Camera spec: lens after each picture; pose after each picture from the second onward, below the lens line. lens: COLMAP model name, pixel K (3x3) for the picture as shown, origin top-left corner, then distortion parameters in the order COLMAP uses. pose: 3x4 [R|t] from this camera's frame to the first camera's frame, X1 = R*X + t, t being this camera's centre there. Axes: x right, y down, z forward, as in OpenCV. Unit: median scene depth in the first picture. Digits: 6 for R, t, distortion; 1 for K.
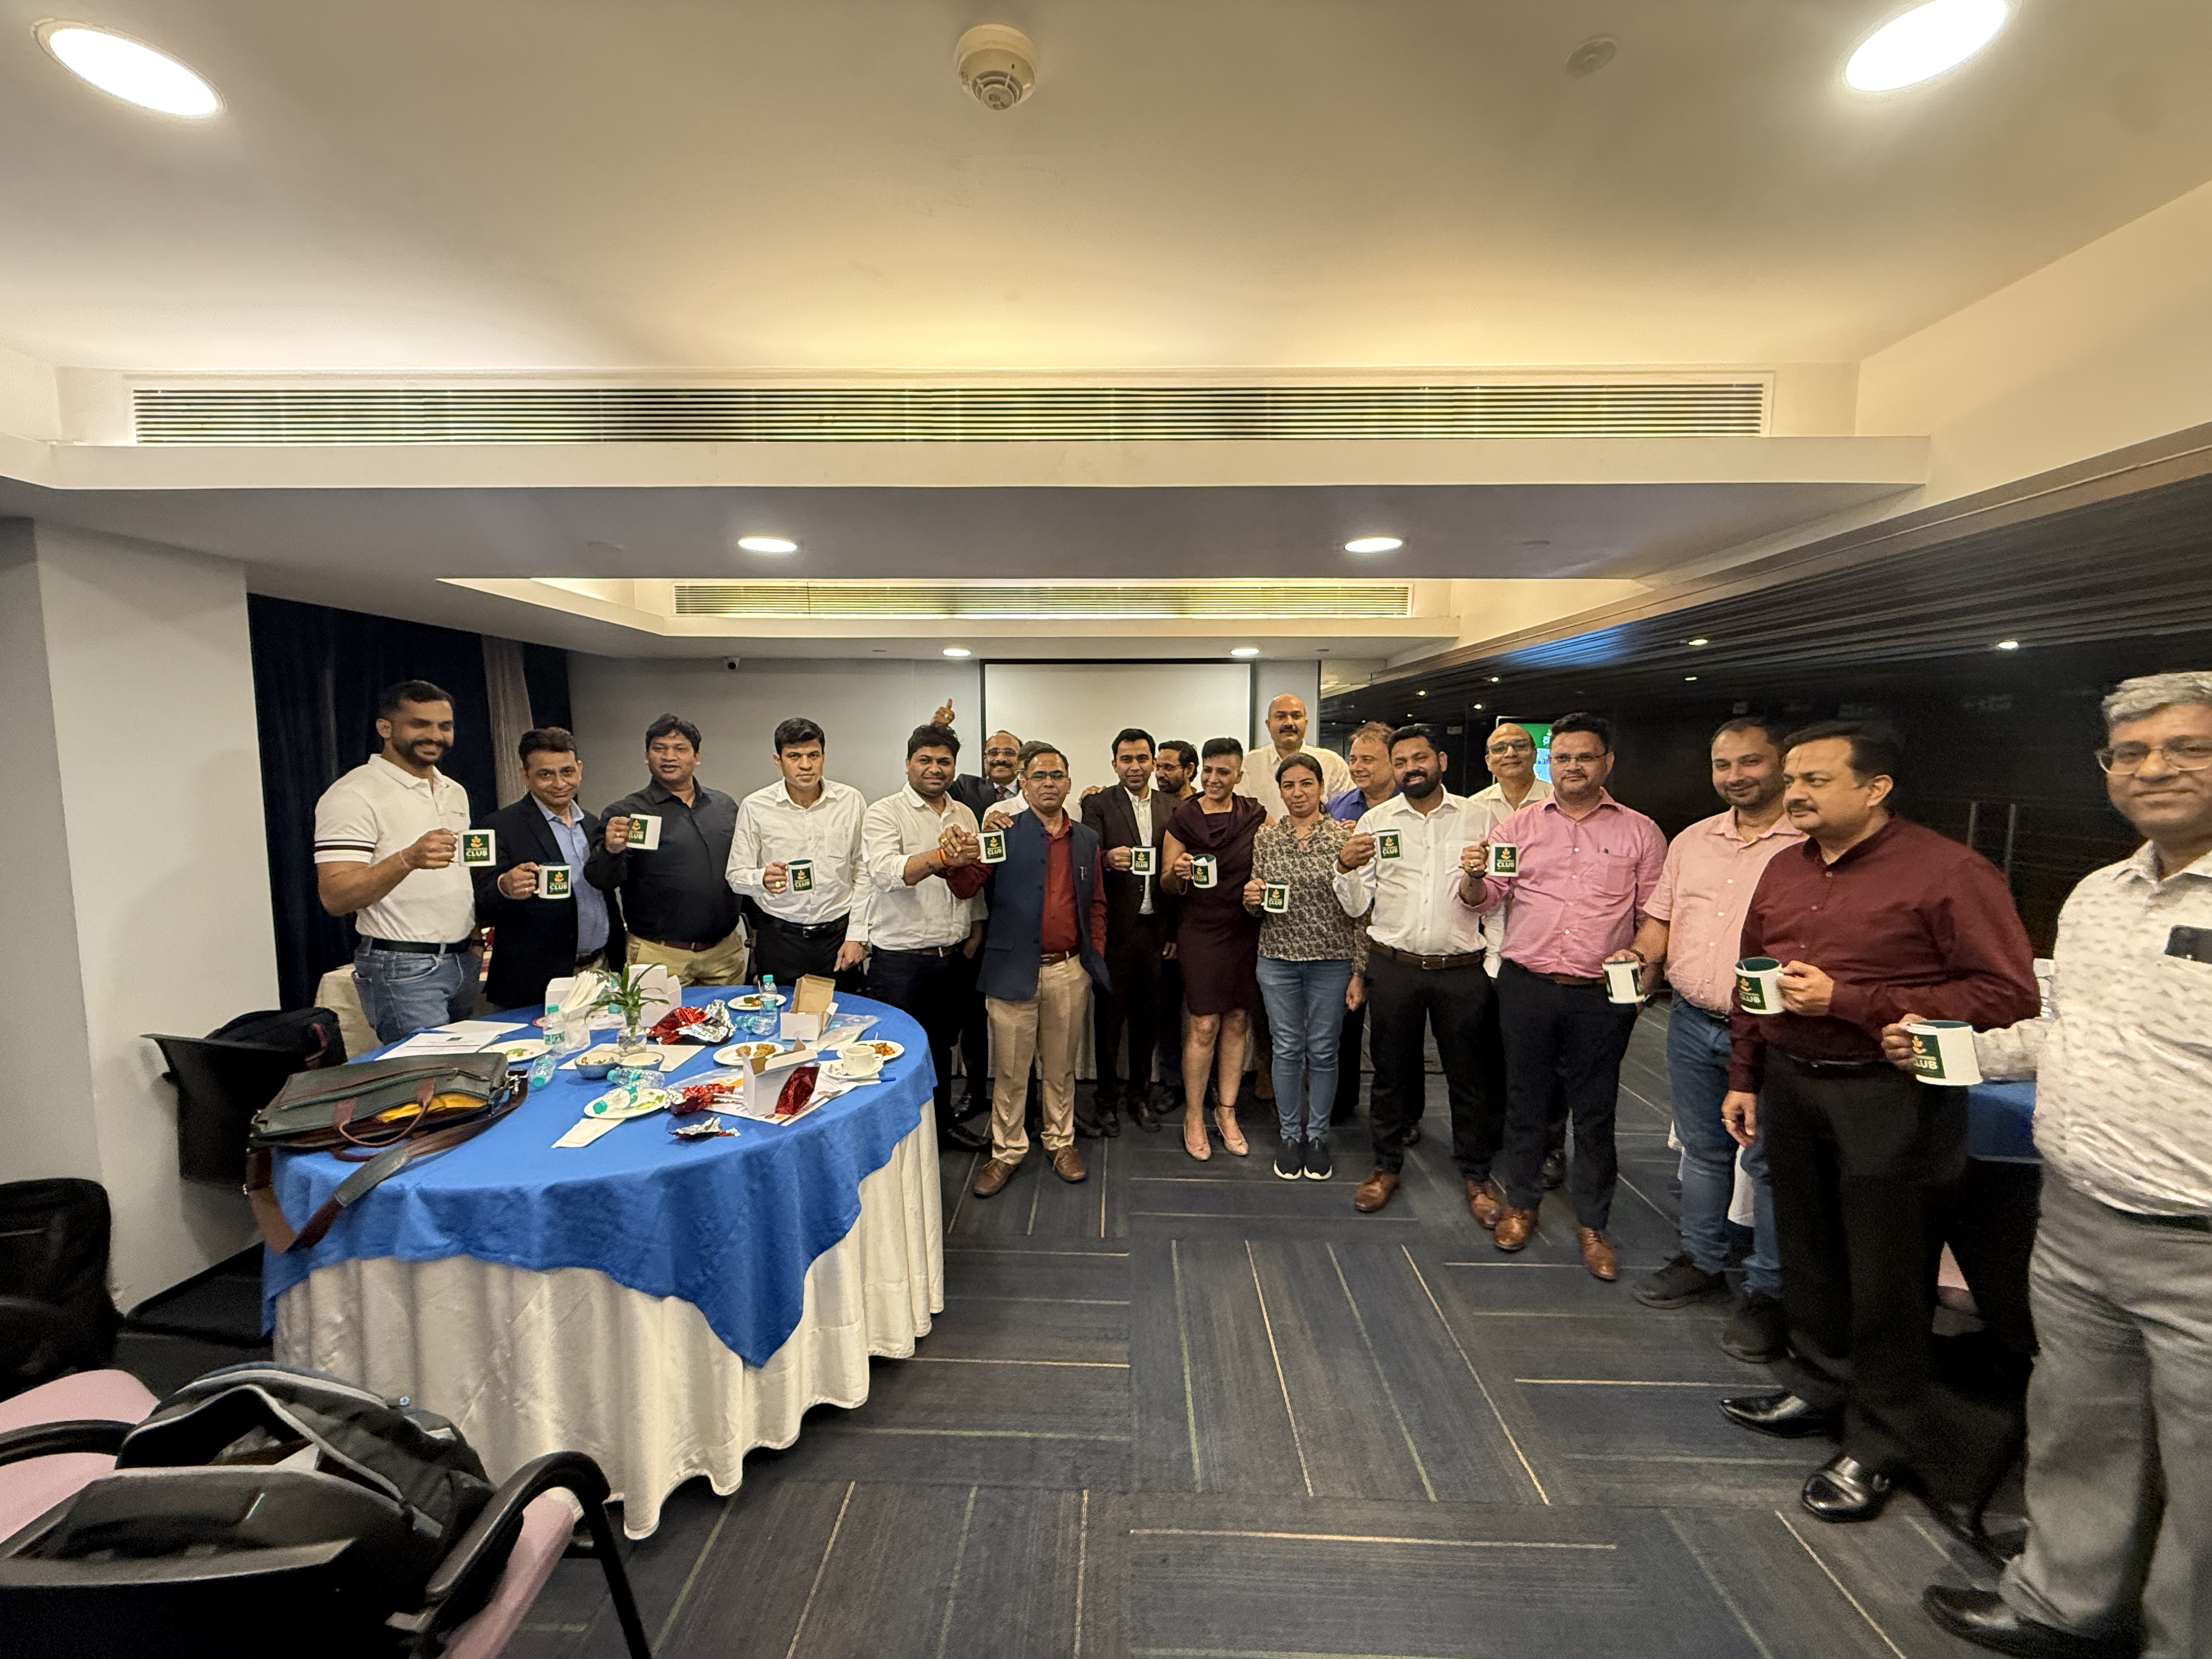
lens RADIAL K [[888.6, 0, 1106.0], [0, 888.6, 829.5], [0, 0, 1]] dist [0.001980, 0.000377]
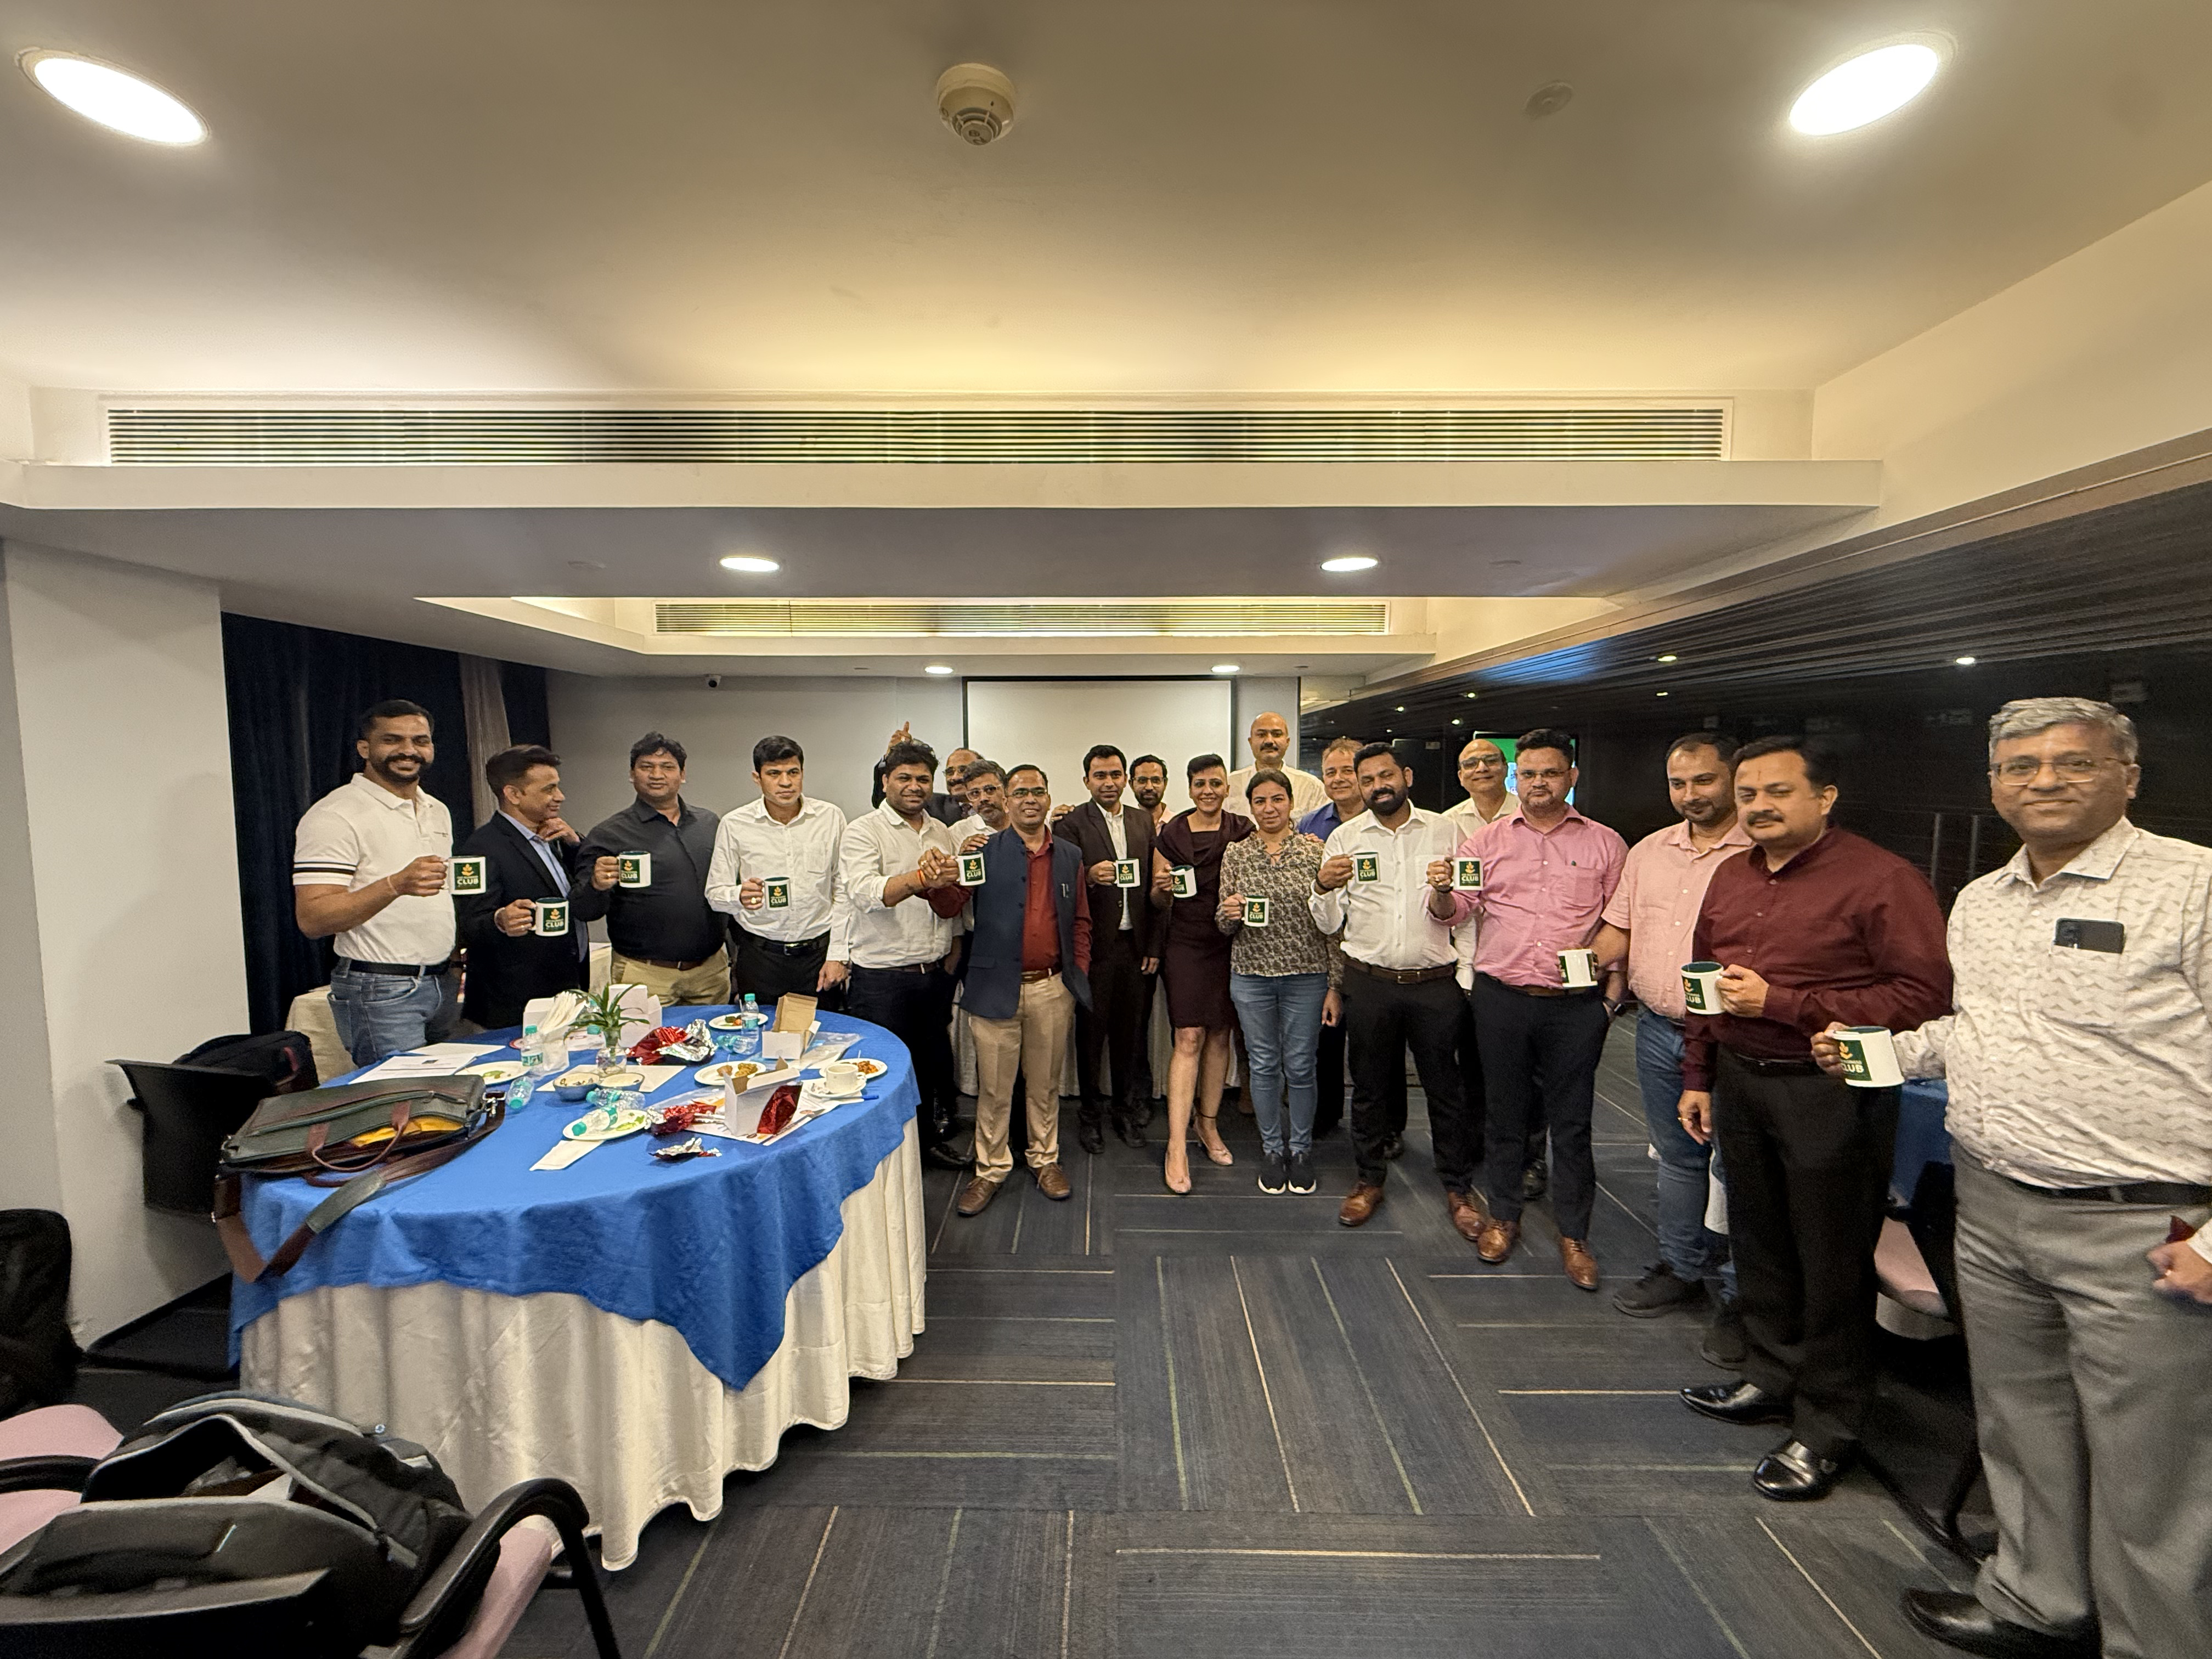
lens RADIAL K [[888.6, 0, 1106.0], [0, 888.6, 829.5], [0, 0, 1]] dist [0.001980, 0.000377]
pose [[0.999804, -0.005820, 0.018940, 0.001285], [0.006168, 0.999812, -0.018391, 0.000485], [-0.018829, 0.018504, 0.999651, -0.007945]]
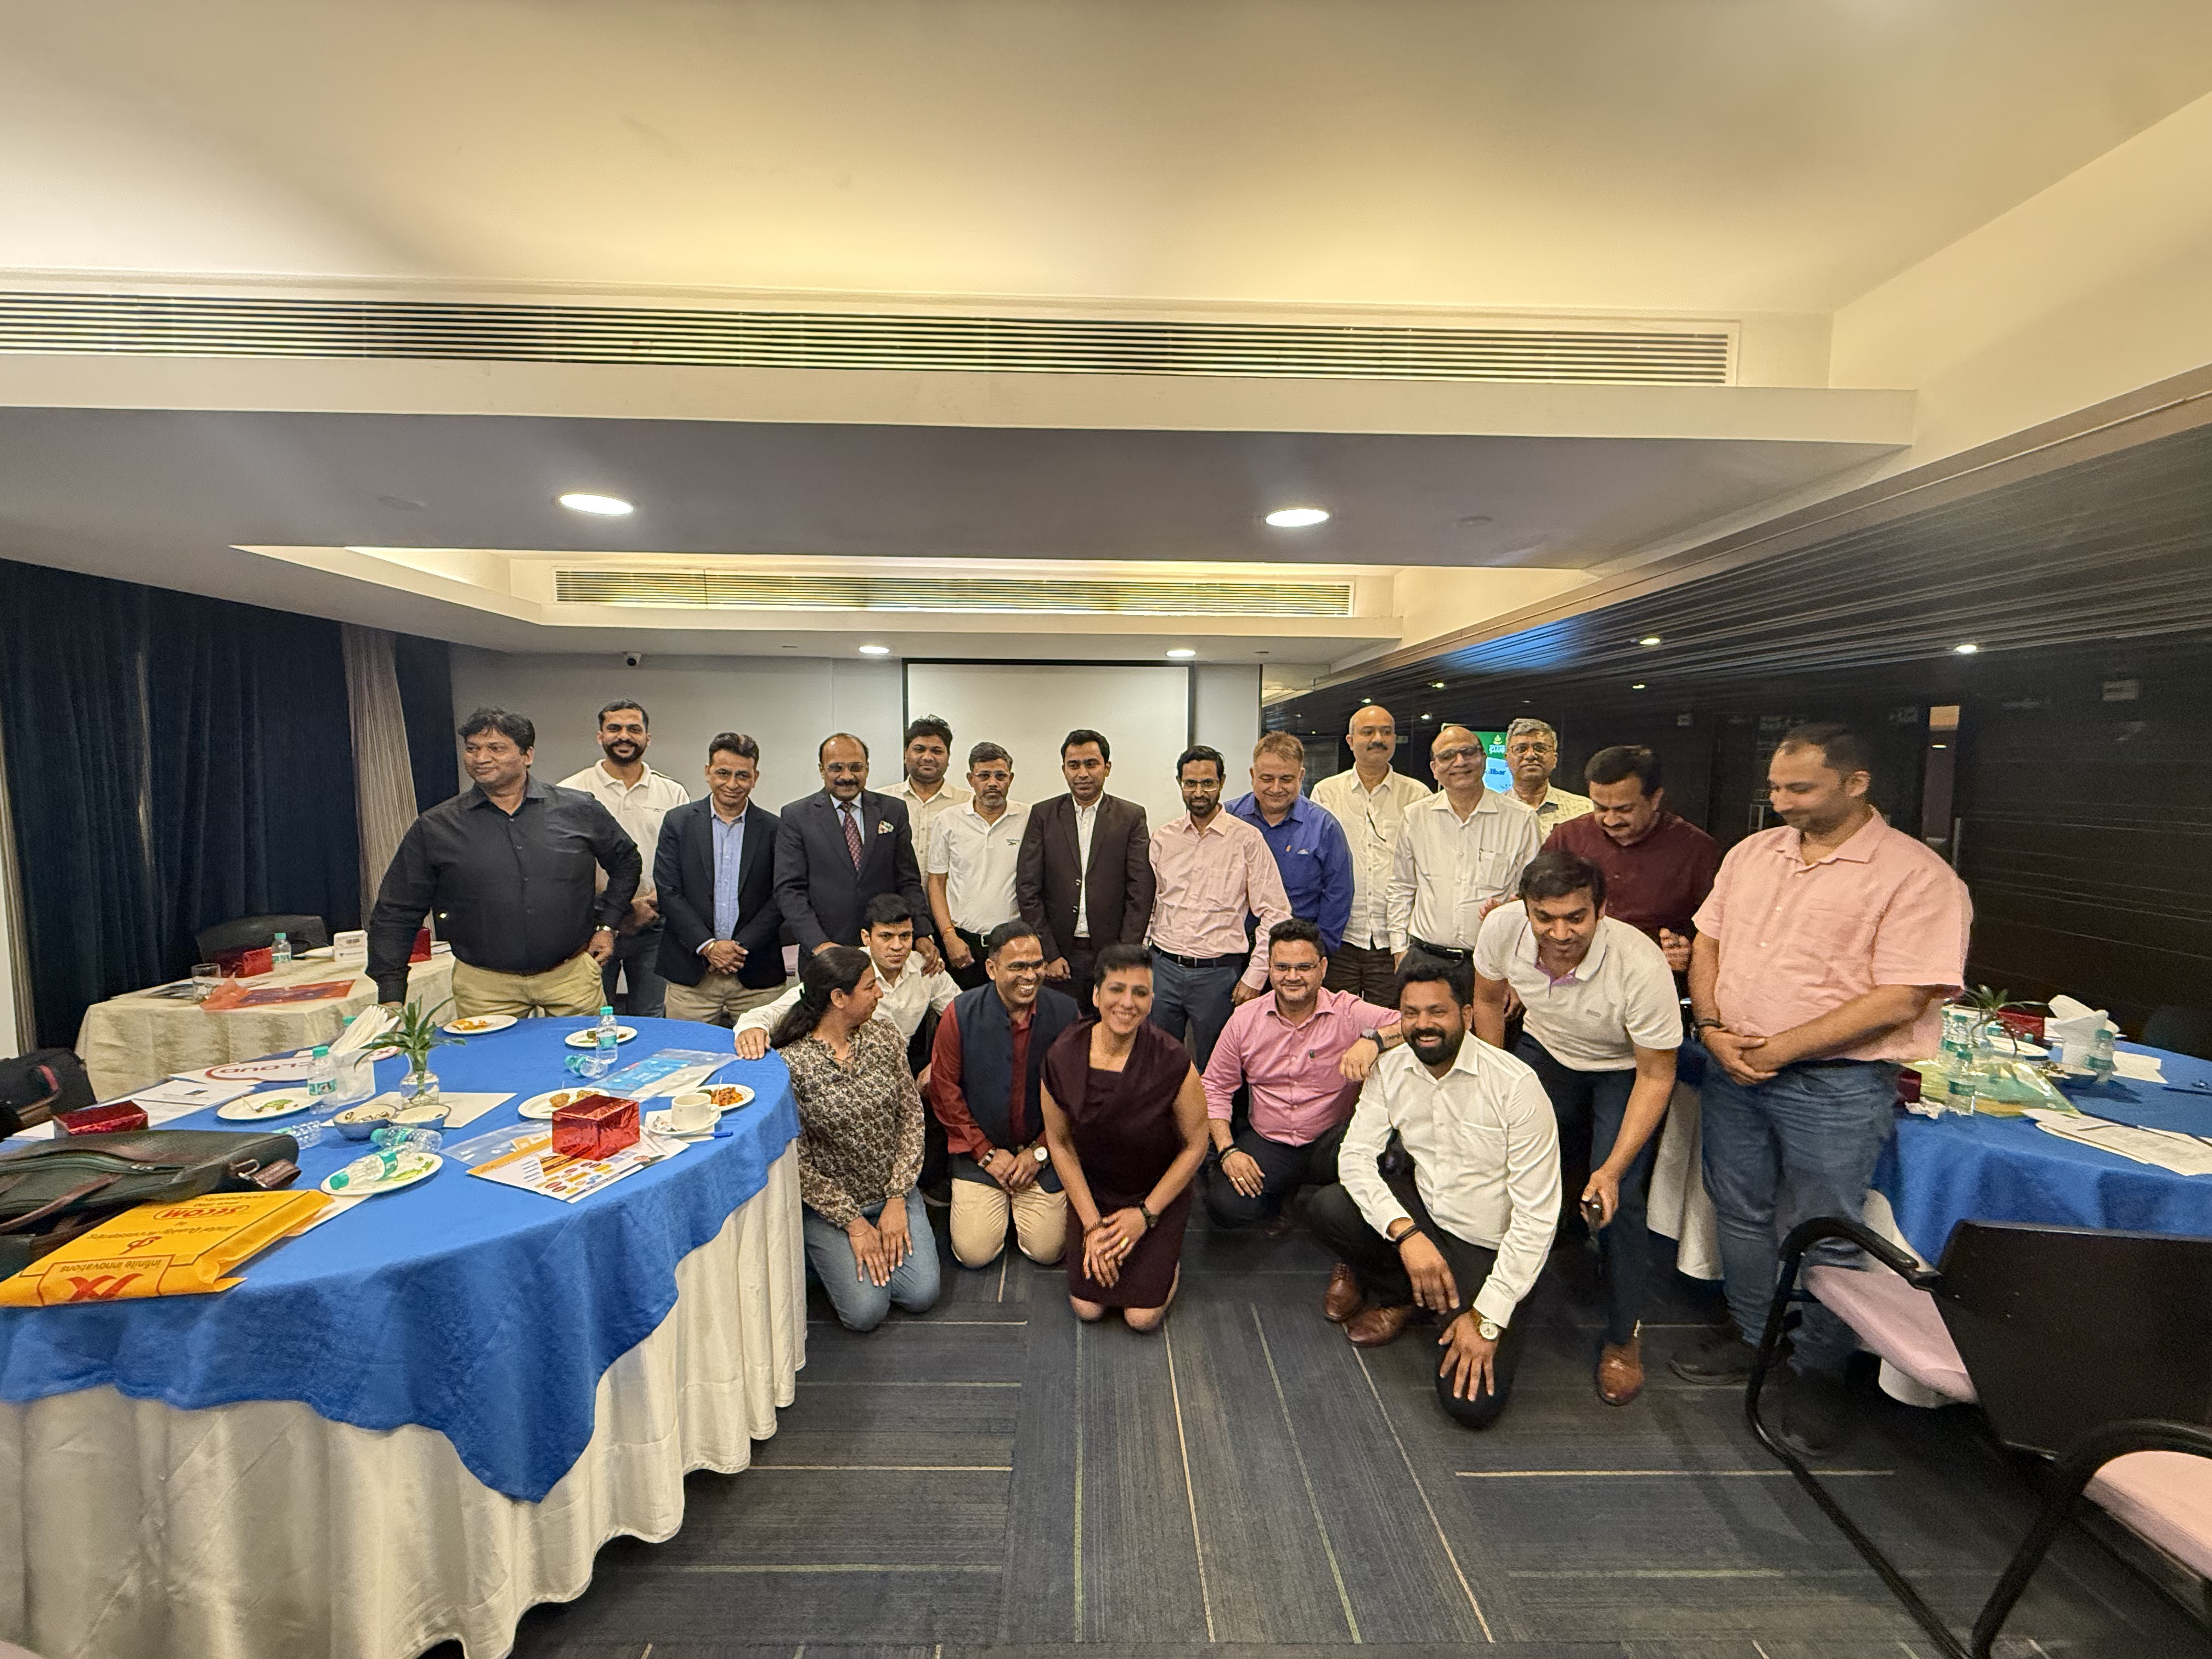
lens RADIAL K [[888.6, 0, 1106.0], [0, 888.6, 829.5], [0, 0, 1]] dist [0.001980, 0.000377]
pose [[0.998887, 0.004156, 0.046976, 0.084402], [-0.003512, 0.999899, -0.013771, 0.003017], [-0.047029, 0.013591, 0.998801, 0.156246]]
